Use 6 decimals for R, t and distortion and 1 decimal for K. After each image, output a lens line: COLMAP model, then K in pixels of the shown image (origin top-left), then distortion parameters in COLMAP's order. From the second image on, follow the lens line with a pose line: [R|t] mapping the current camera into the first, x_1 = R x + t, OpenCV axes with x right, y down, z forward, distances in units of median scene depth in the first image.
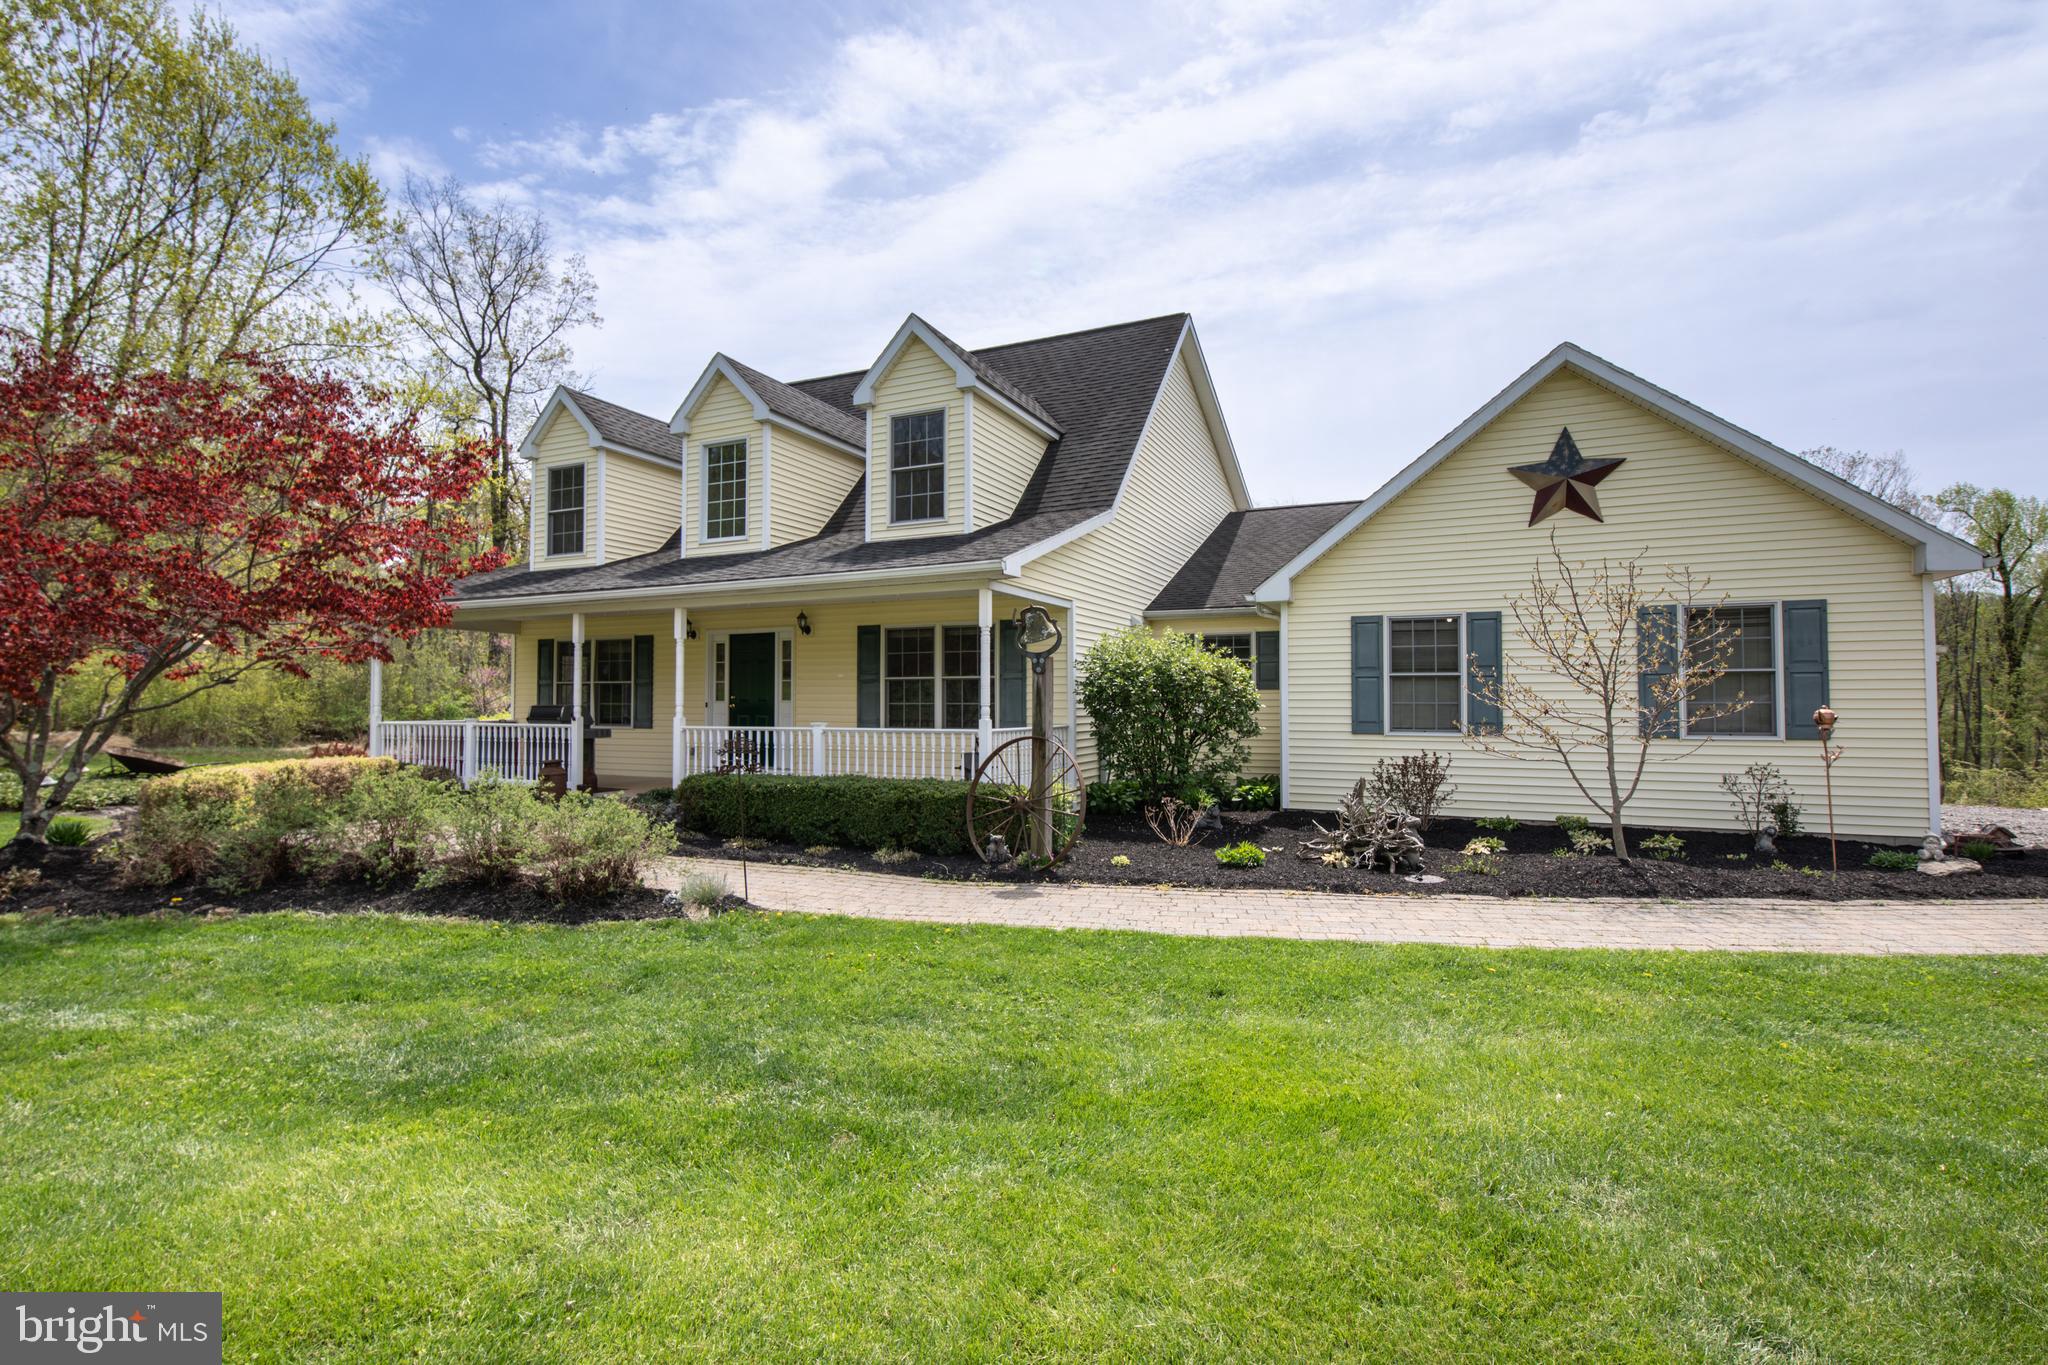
lens RADIAL K [[964.2, 0, 1010.6], [0, 964.2, 670.7], [0, 0, 1]] dist [0.000612, -0.001001]
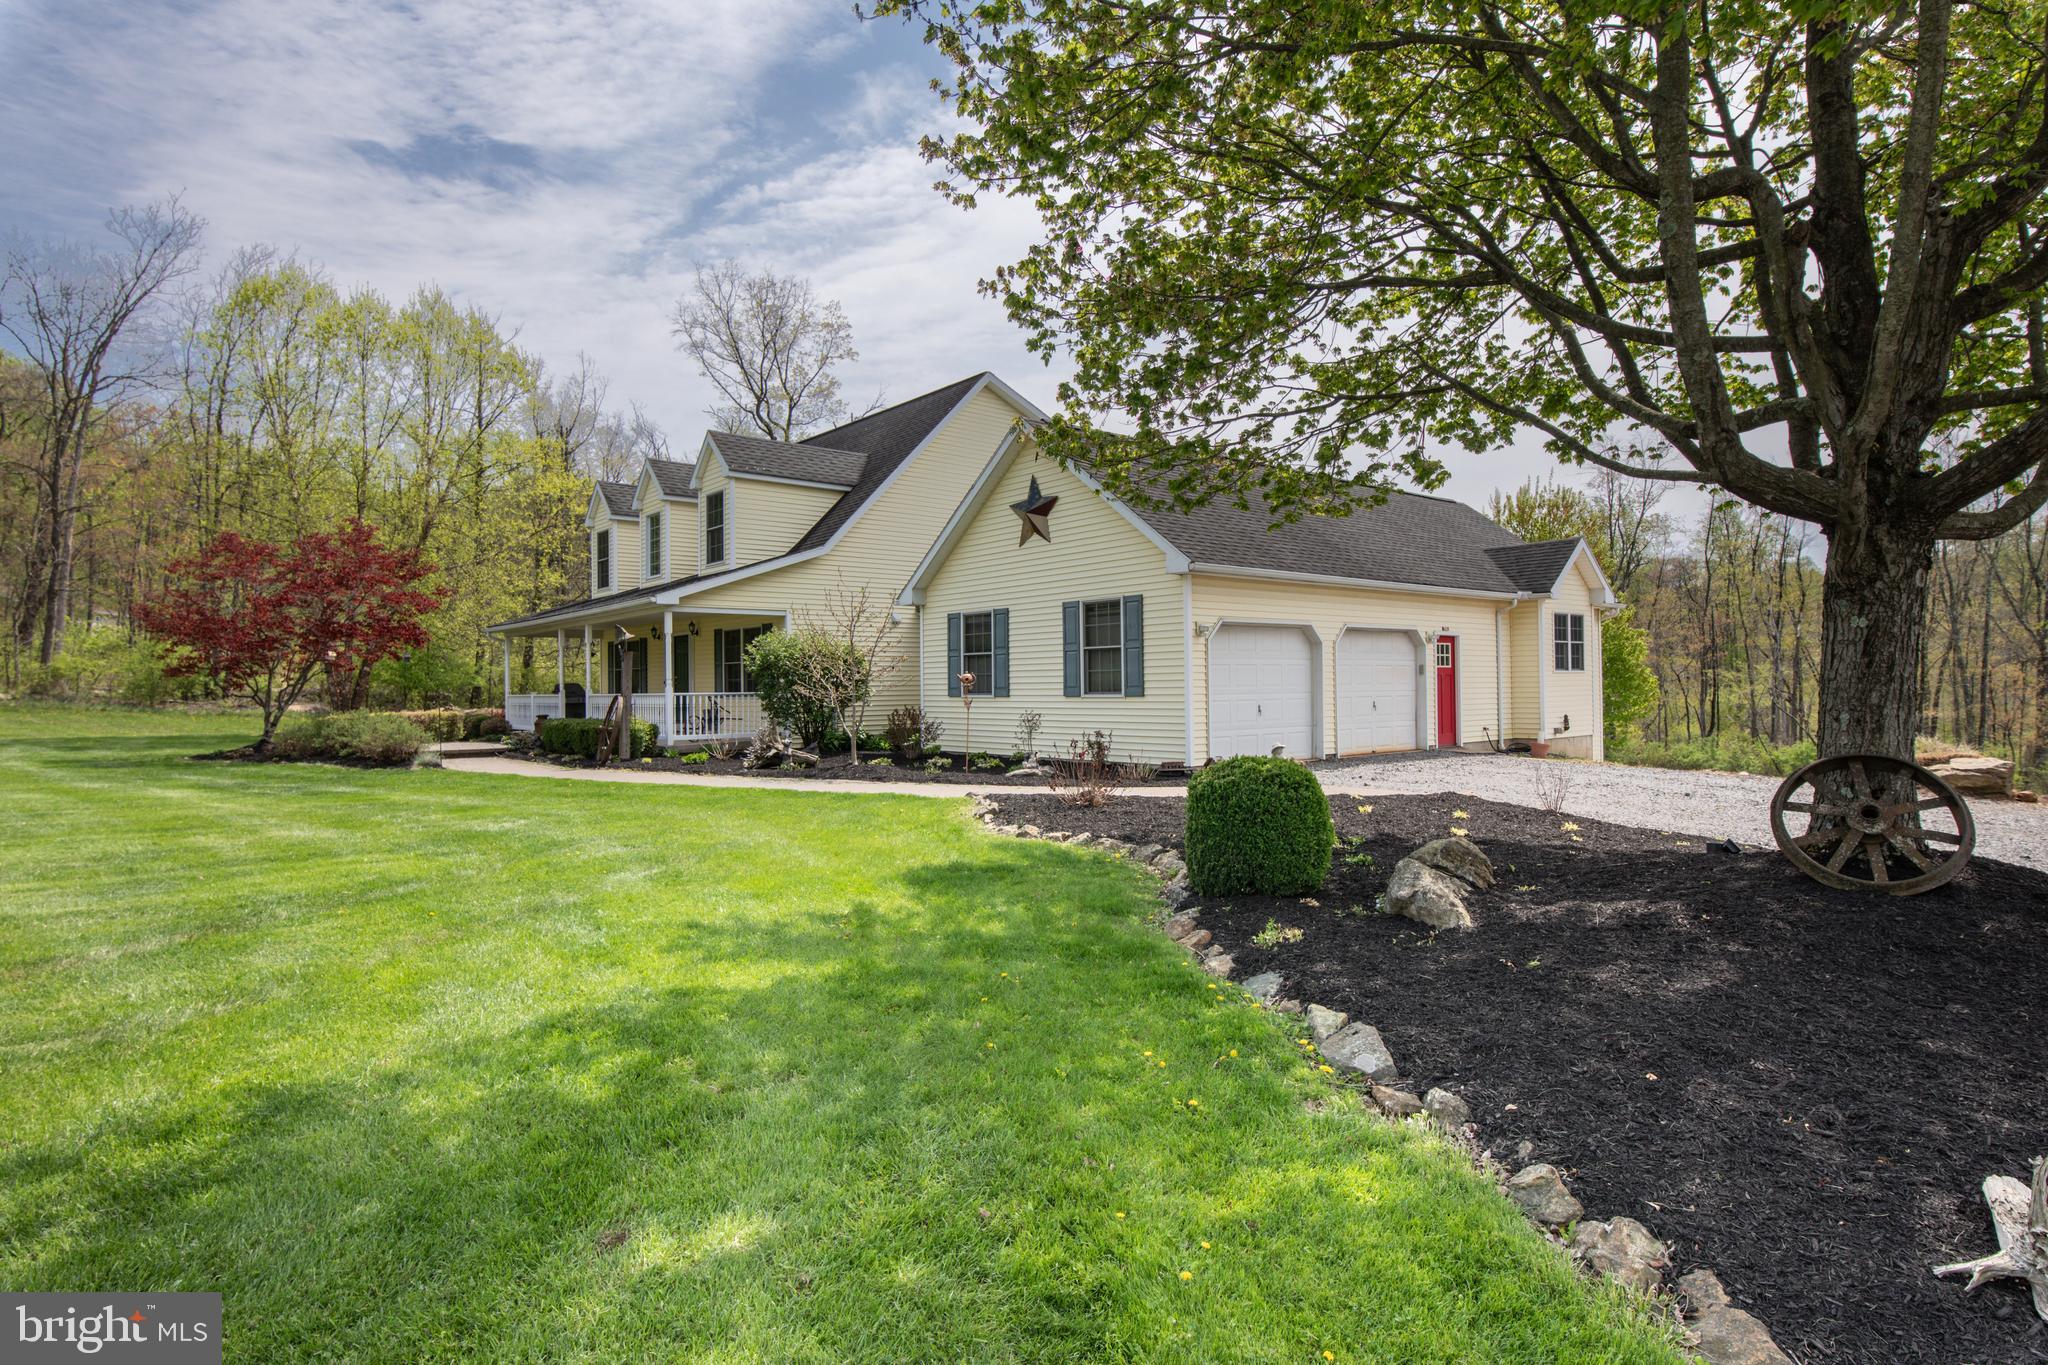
lens RADIAL K [[1084.5, 0, 1027.8], [0, 1084.5, 702.5], [0, 0, 1]] dist [-0.012056, 0.000257]
pose [[0.910277, -0.005004, -0.413969, 1.033875], [0.026110, 0.998630, 0.045341, 0.004249], [0.413175, -0.052082, 0.909161, -0.376420]]
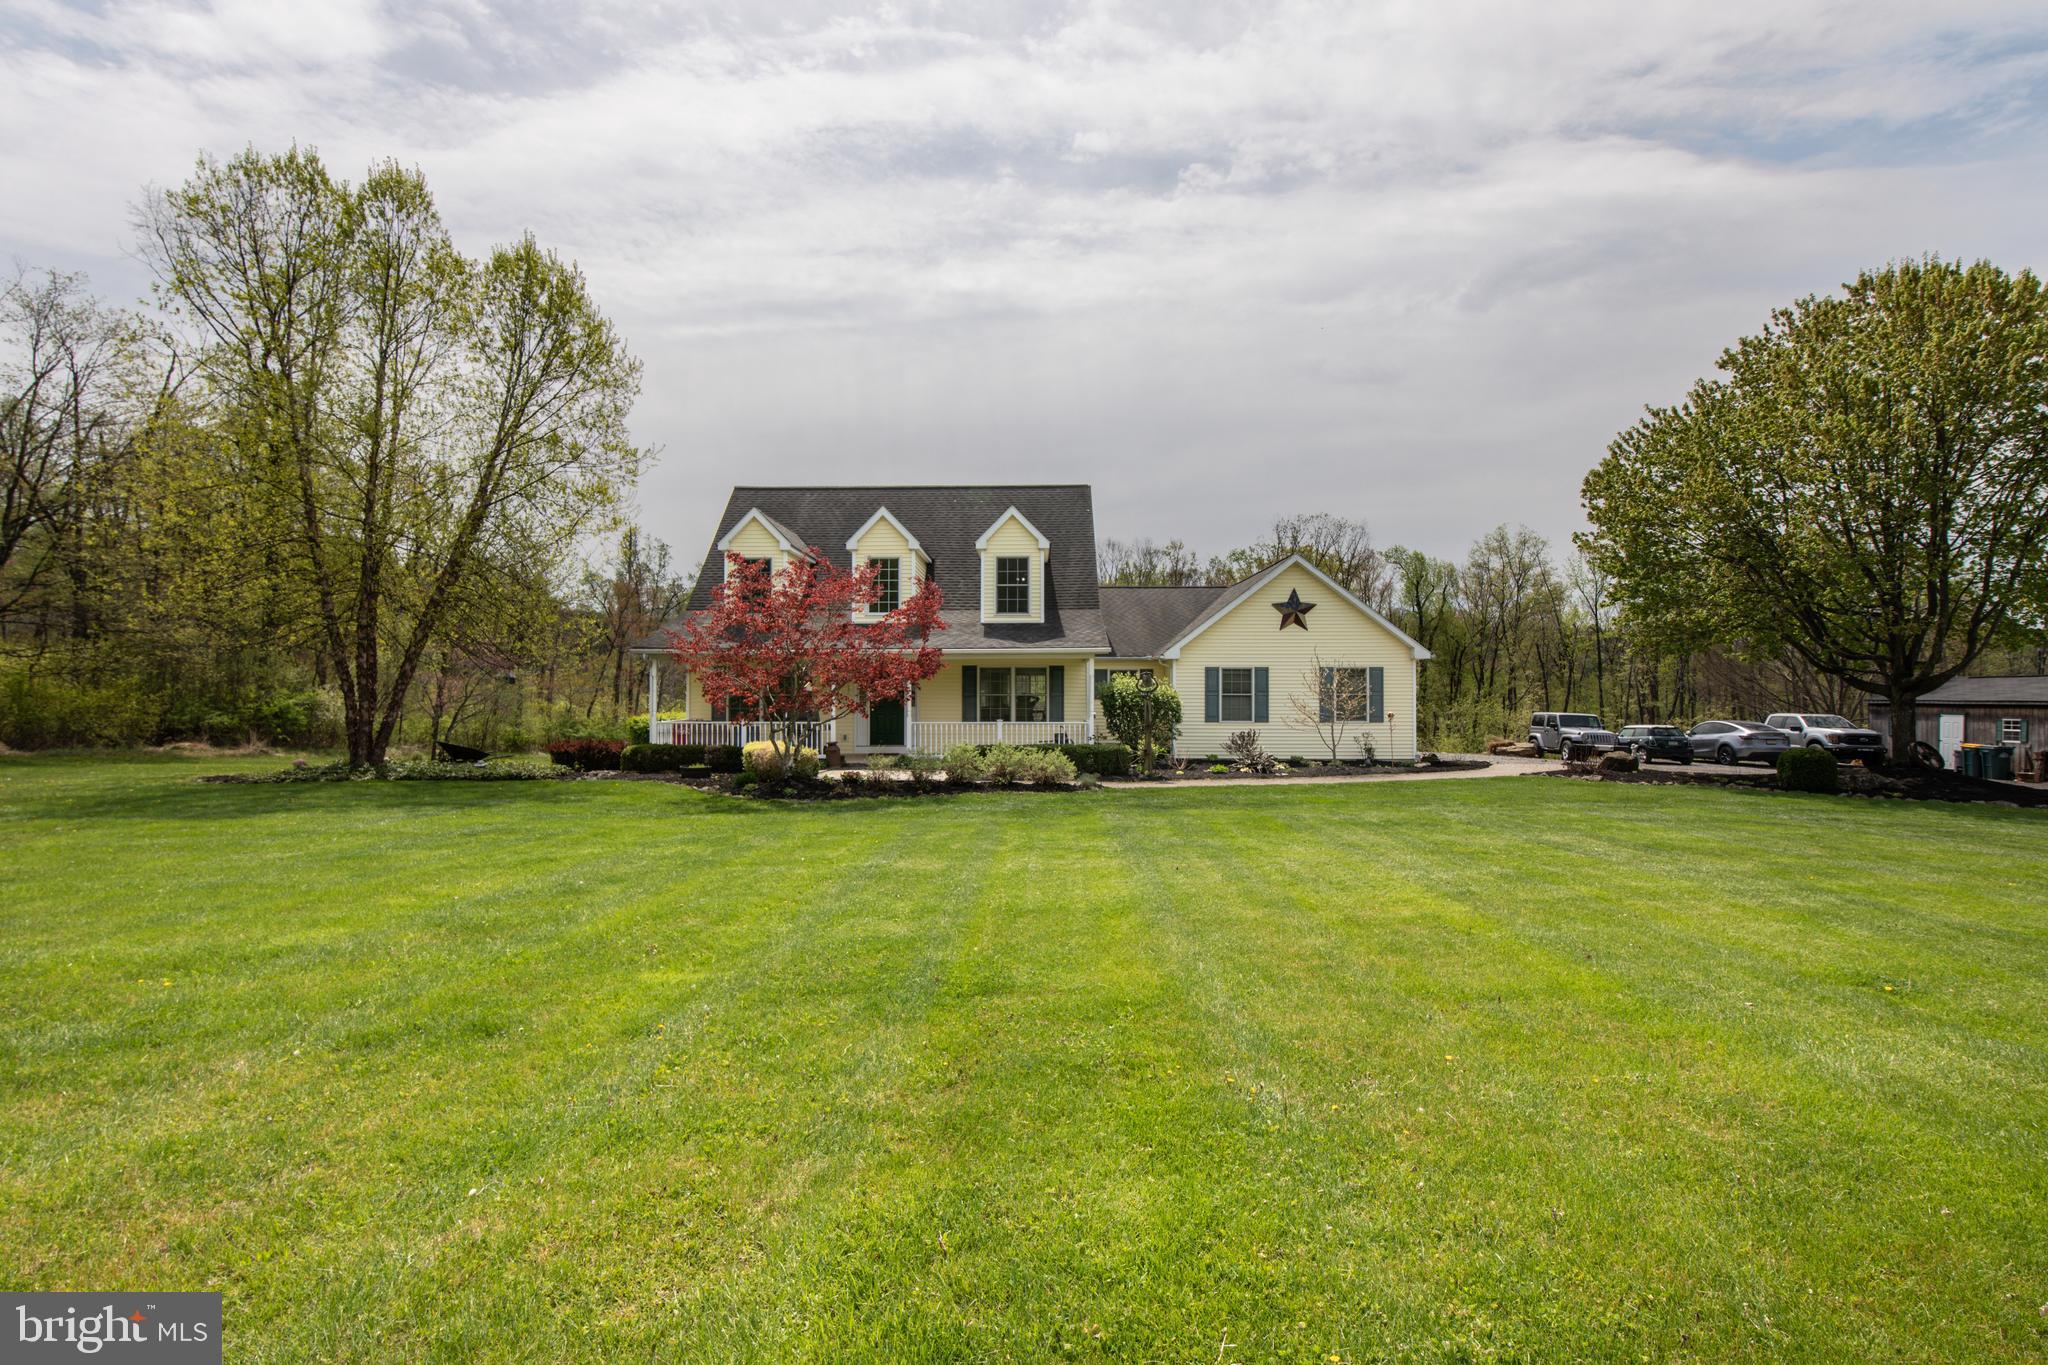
lens RADIAL K [[964.2, 0, 1023.2], [0, 964.2, 678.3], [0, 0, 1]] dist [0.000612, -0.001001]
pose [[0.913806, 0.006967, 0.406091, -0.806662], [-0.015995, 0.999695, 0.018840, -0.059889], [-0.405836, -0.023711, 0.913638, -0.717421]]
